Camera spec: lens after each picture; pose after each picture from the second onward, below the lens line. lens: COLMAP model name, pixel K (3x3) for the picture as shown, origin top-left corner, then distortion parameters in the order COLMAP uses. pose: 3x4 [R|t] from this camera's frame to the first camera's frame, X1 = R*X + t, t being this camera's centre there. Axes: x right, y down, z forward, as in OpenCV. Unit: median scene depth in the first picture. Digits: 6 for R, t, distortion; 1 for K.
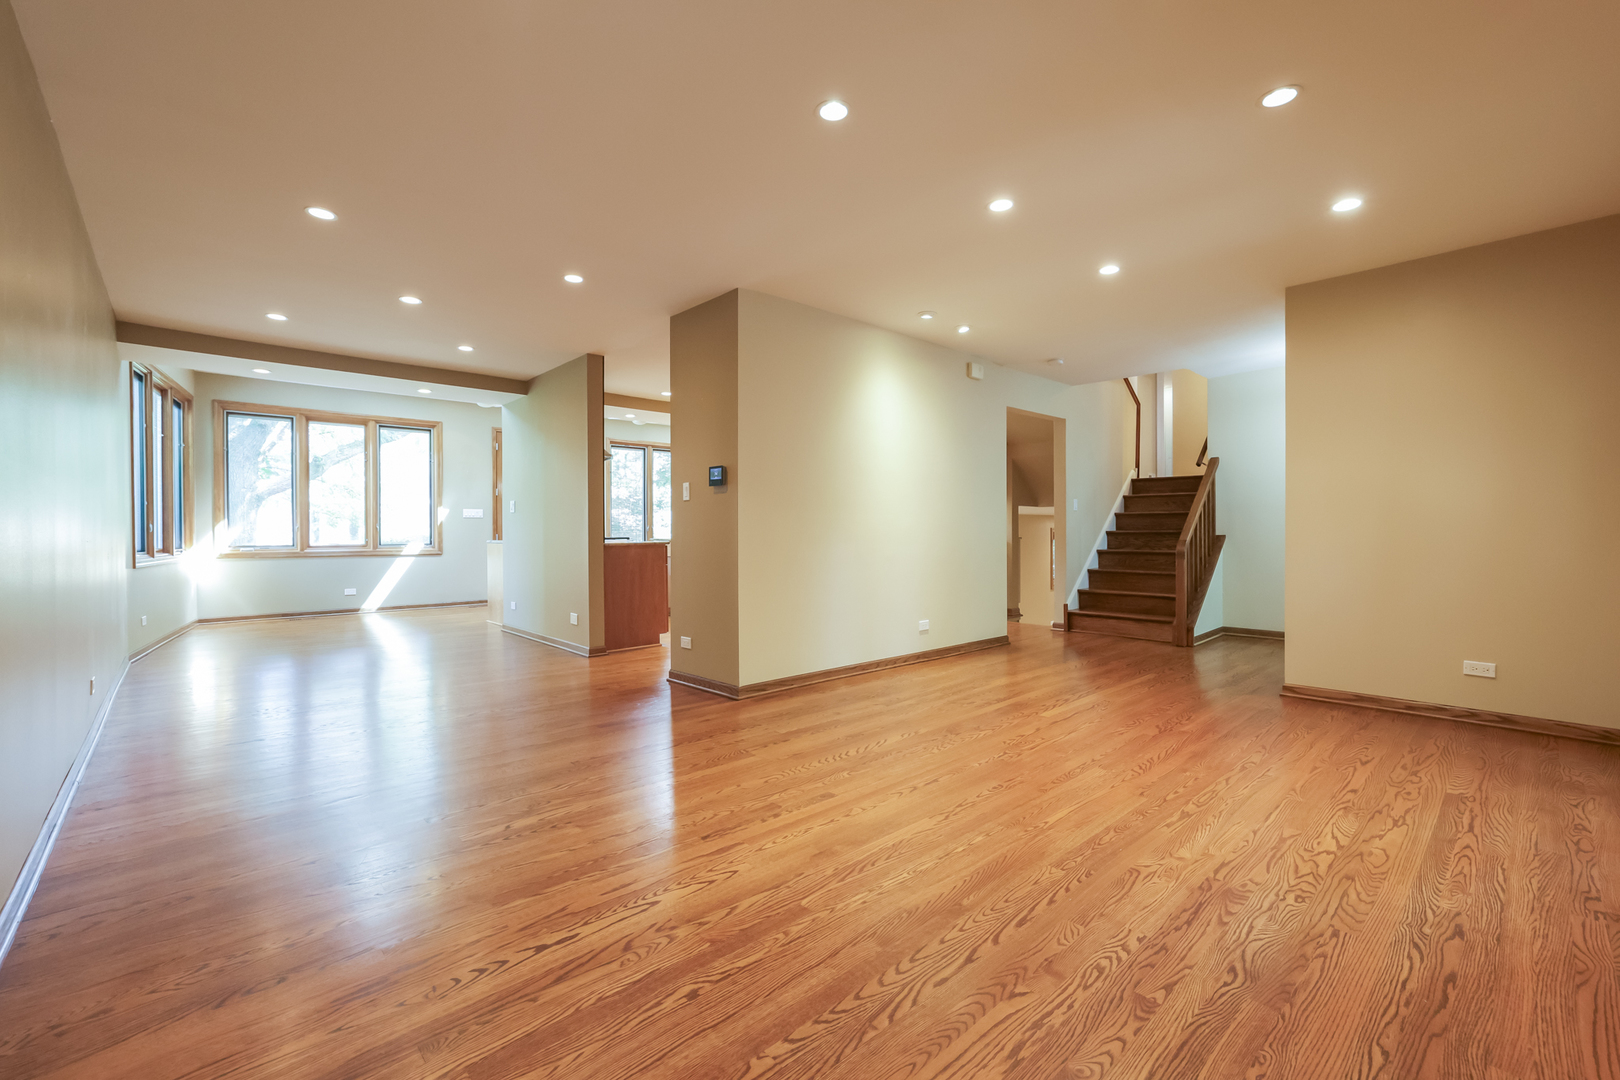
lens RADIAL K [[688.1, 0, 798.4], [0, 688.1, 535.3], [0, 0, 1]] dist [-0.014503, 0.005323]
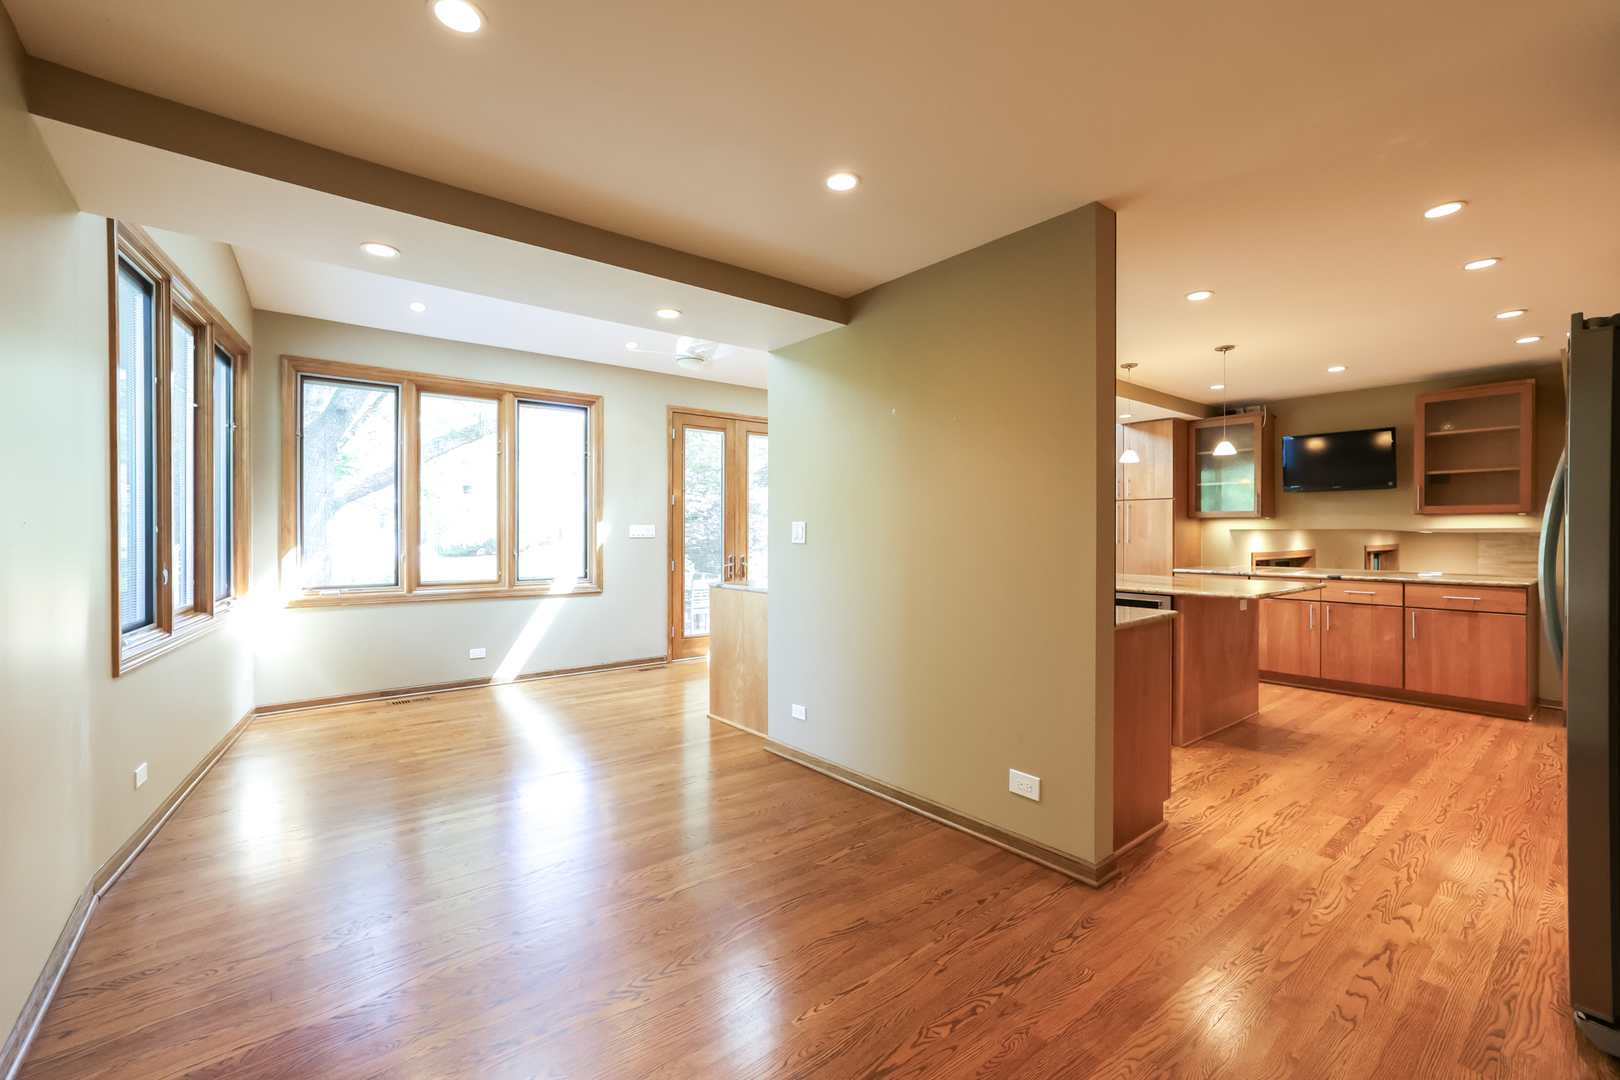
lens RADIAL K [[688.1, 0, 794.2], [0, 688.1, 529.5], [0, 0, 1]] dist [-0.014503, 0.005323]
pose [[0.997927, 0.004696, -0.064180, -0.318856], [-0.005115, 0.999967, -0.006352, -0.033894], [0.064148, 0.006667, 0.997918, 0.373283]]
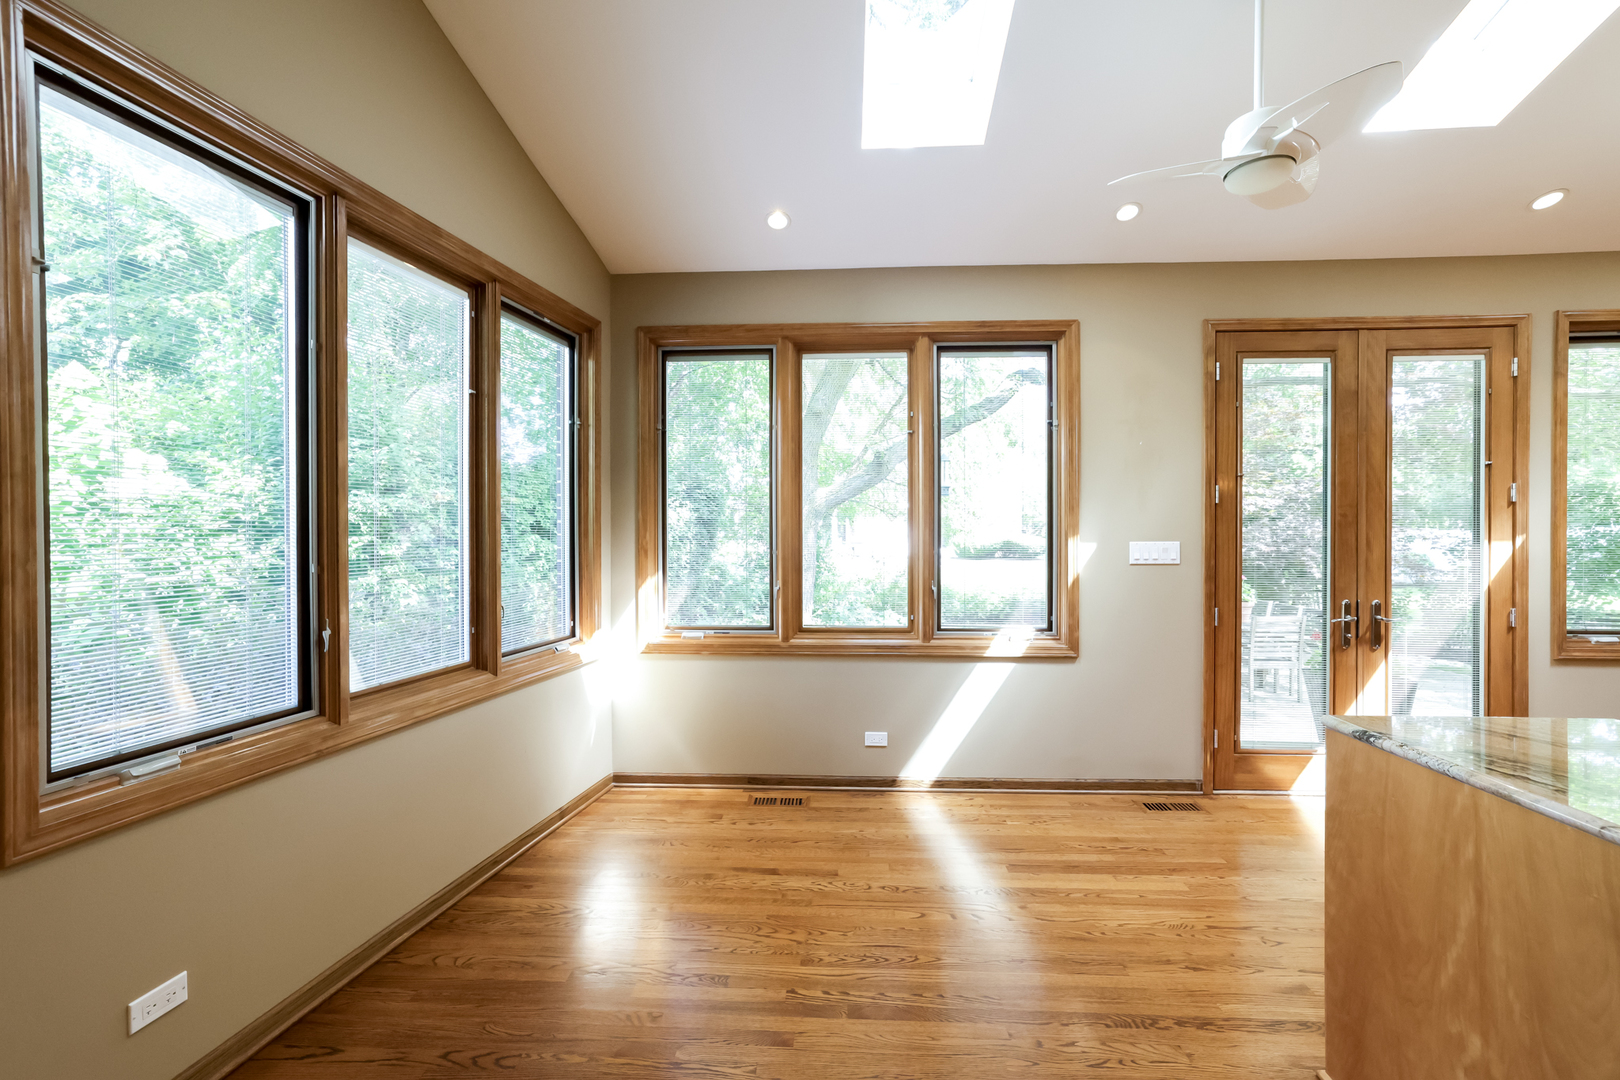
lens RADIAL K [[688.1, 0, 807.5], [0, 688.1, 535.8], [0, 0, 1]] dist [-0.014503, 0.005323]
pose [[0.709279, 0.006731, -0.704896, -0.390378], [-0.003342, 0.999975, 0.006186, -0.048771], [0.704920, -0.002032, 0.709284, 0.677941]]
